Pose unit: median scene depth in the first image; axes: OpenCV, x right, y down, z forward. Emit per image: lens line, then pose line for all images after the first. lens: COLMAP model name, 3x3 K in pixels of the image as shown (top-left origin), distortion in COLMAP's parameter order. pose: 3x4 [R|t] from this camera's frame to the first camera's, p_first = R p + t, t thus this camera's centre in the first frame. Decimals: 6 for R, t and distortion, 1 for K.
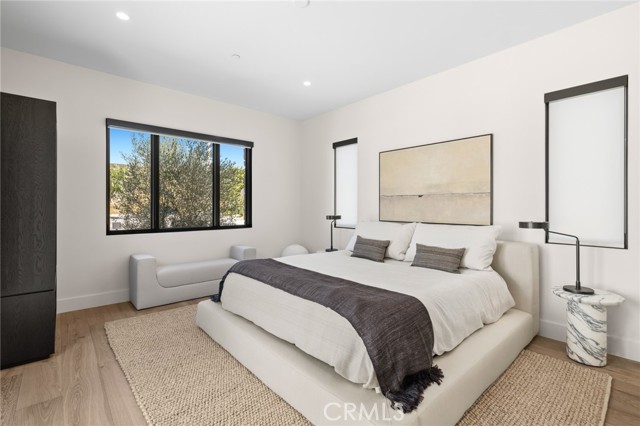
lens RADIAL K [[298.0, 0, 324.1], [0, 298.0, 207.8], [0, 0, 1]] dist [0.001426, -0.000210]
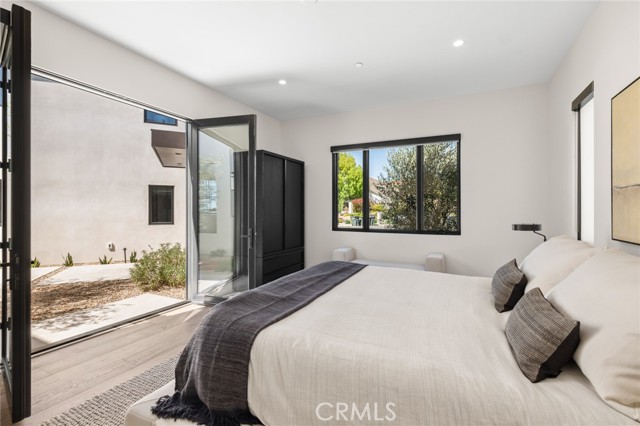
lens RADIAL K [[298.0, 0, 323.1], [0, 298.0, 212.1], [0, 0, 1]] dist [0.001426, -0.000210]
pose [[0.369117, 0.006131, -0.929363, 0.466875], [-0.008156, 0.999961, 0.003358, 0.001175], [0.929347, 0.006340, 0.369152, 0.380278]]
